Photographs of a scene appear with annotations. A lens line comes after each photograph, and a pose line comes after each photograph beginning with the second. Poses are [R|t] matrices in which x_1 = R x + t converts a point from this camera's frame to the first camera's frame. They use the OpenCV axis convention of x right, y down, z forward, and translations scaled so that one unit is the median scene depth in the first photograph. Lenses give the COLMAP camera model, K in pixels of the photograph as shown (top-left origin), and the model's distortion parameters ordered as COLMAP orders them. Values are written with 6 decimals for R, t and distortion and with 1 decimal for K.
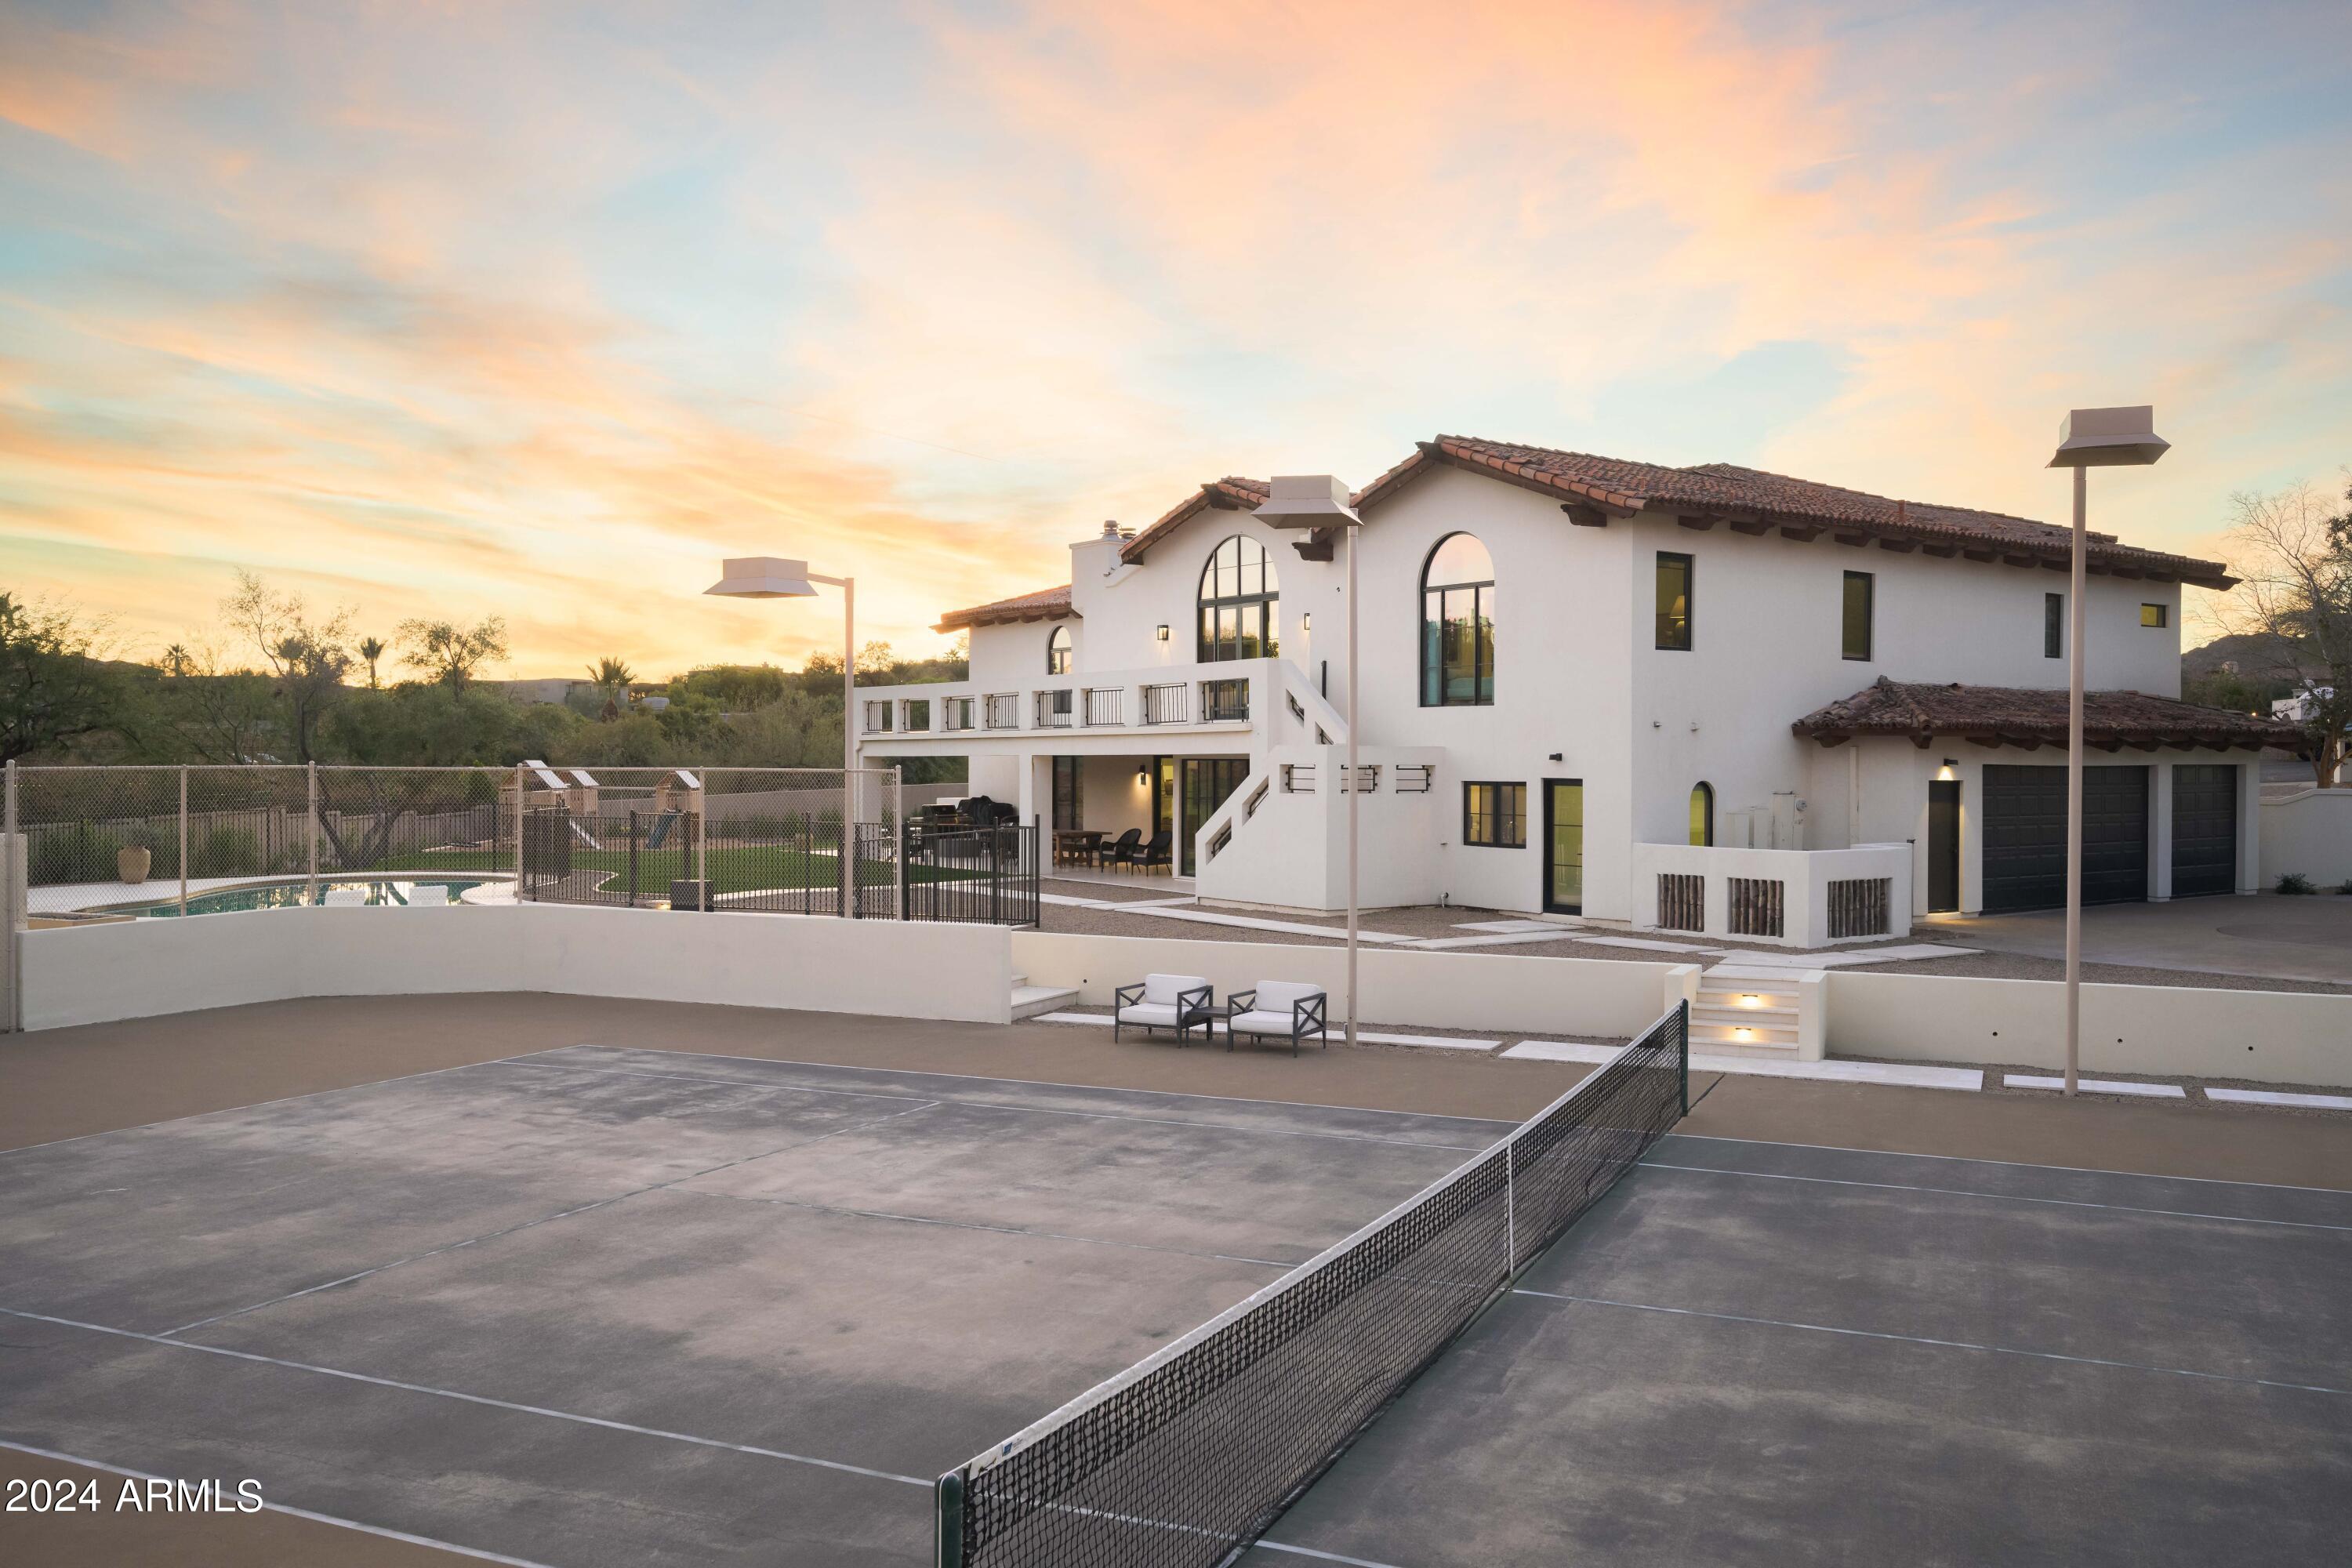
lens RADIAL K [[1830.8, 0, 1176.0], [0, 1830.8, 784.0], [0, 0, 1]] dist [-0.000799, -0.001205]
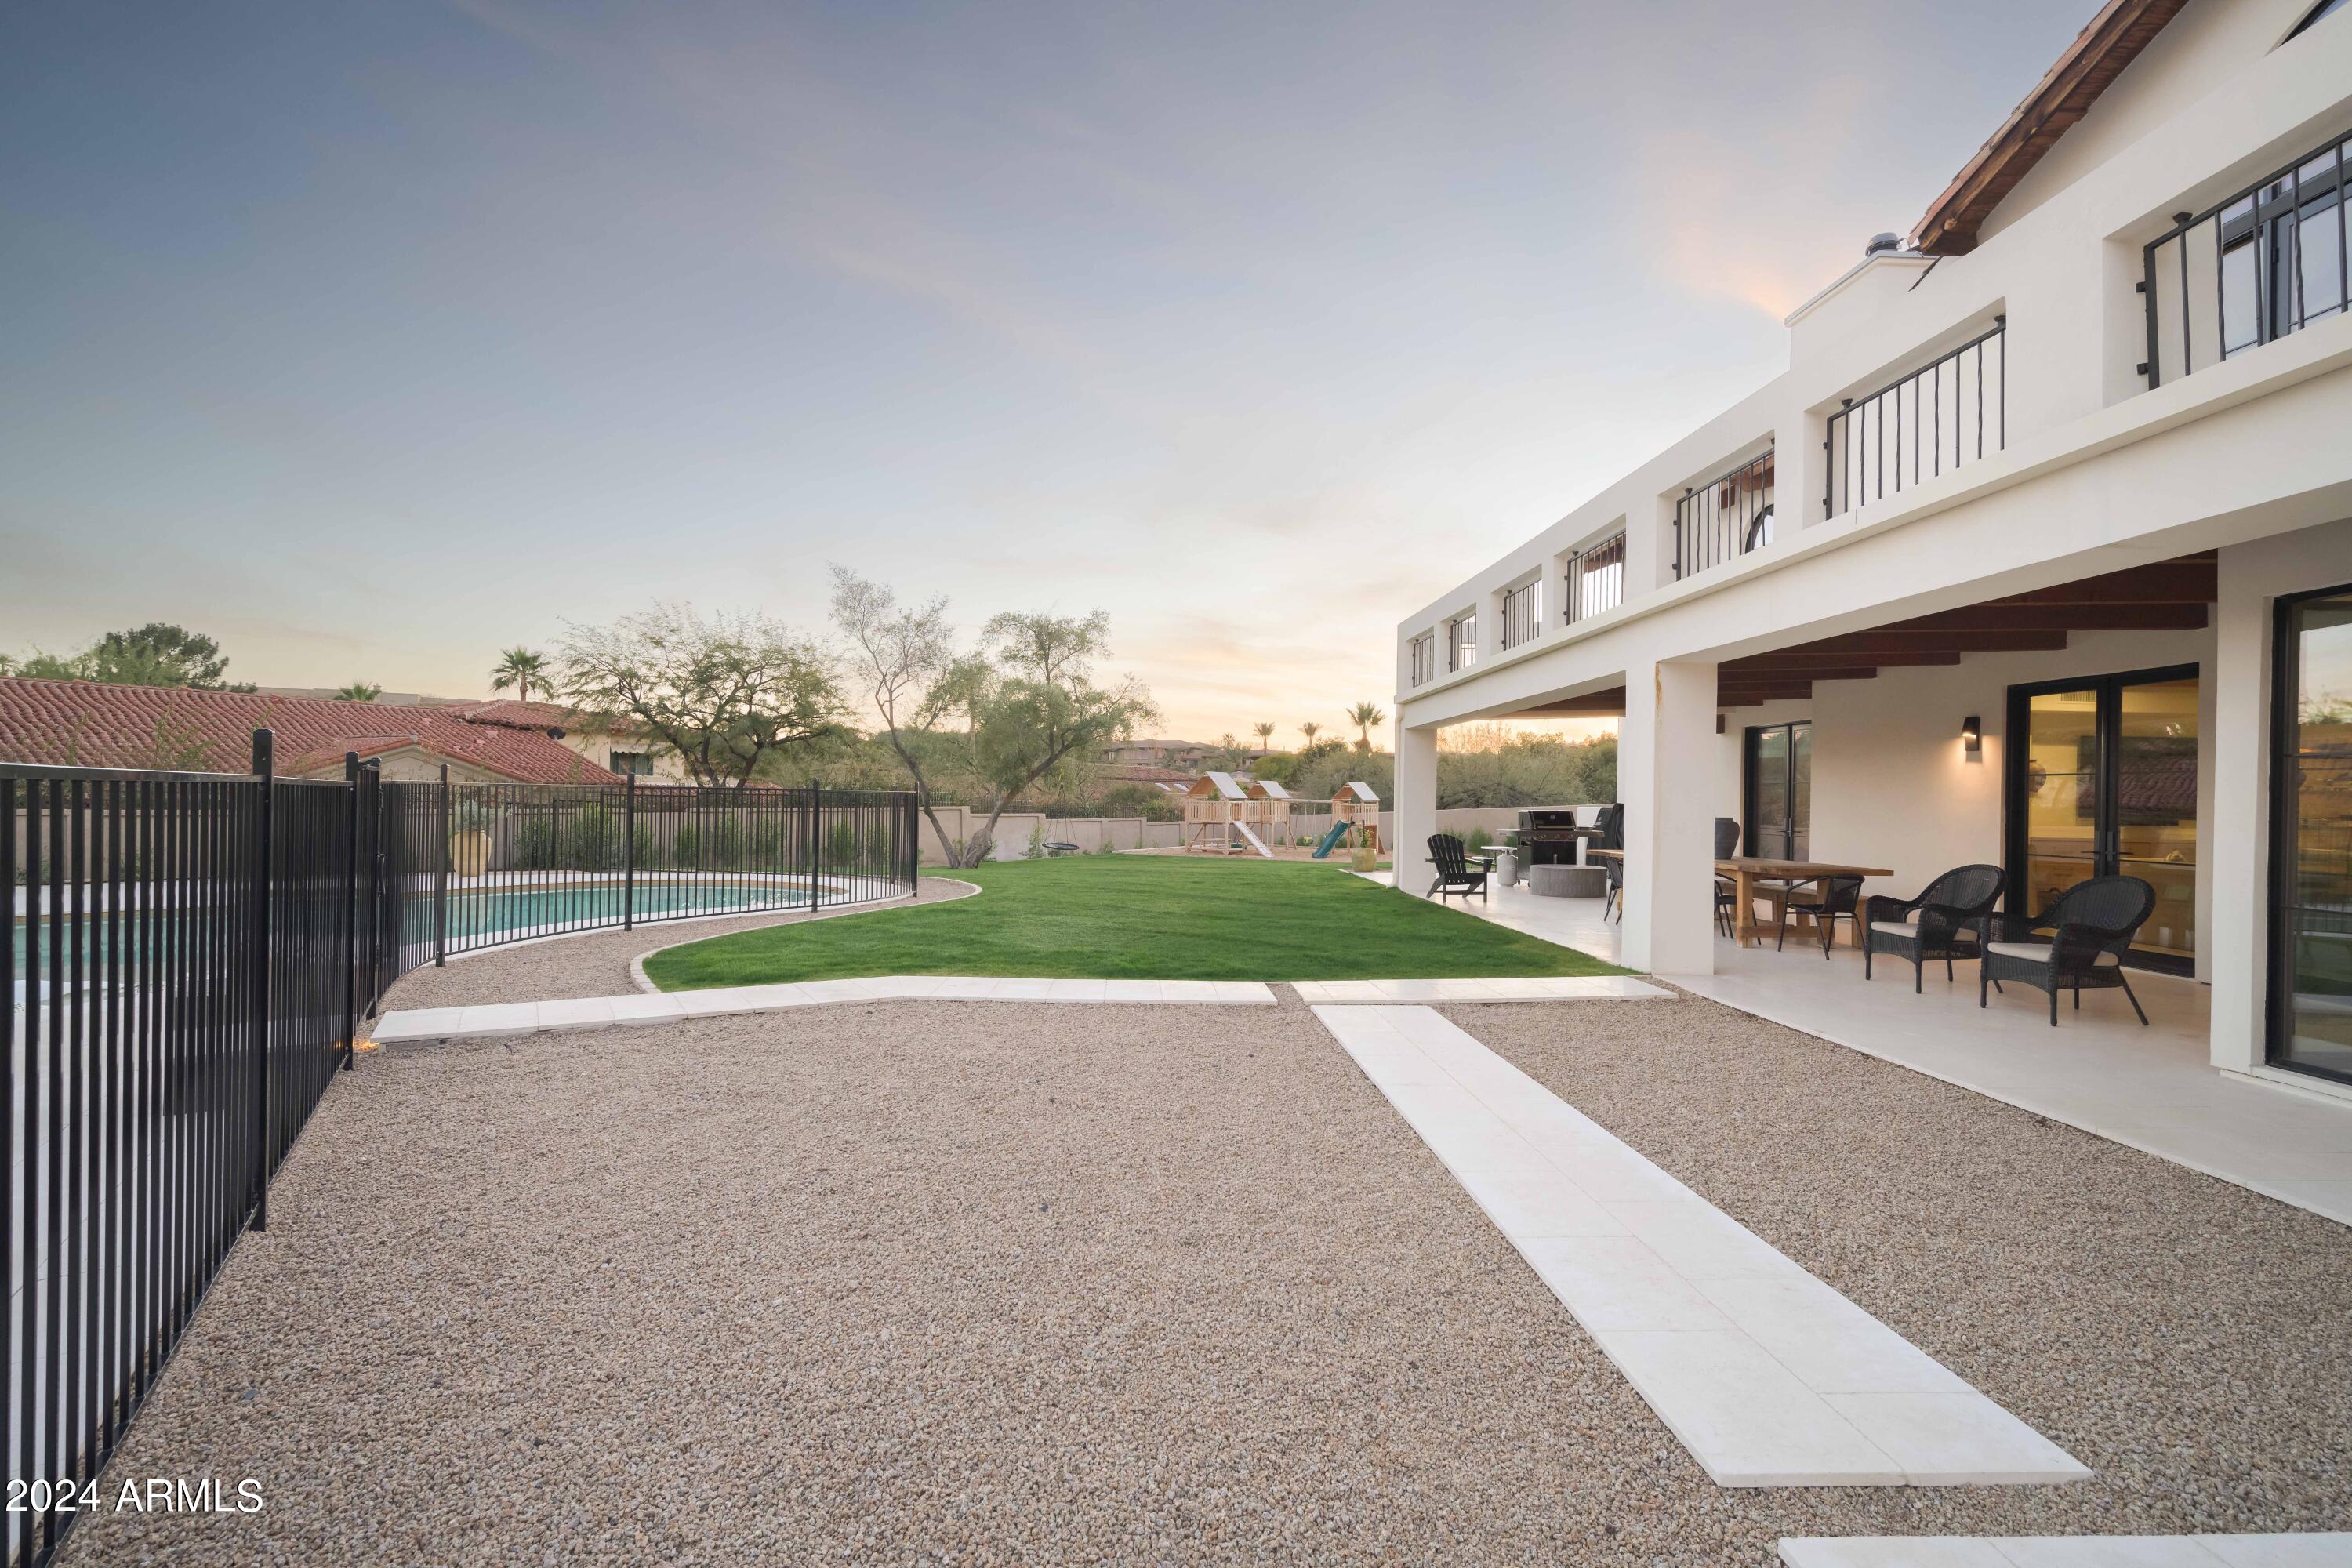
lens RADIAL K [[1095.6, 0, 1176.0], [0, 1095.6, 784.0], [0, 0, 1]] dist [0.001114, 0.000106]
pose [[0.842716, 0.004396, -0.538341, -0.038676], [-0.020342, 0.999513, -0.023682, 0.016454], [0.537974, 0.030909, 0.842395, 0.722835]]
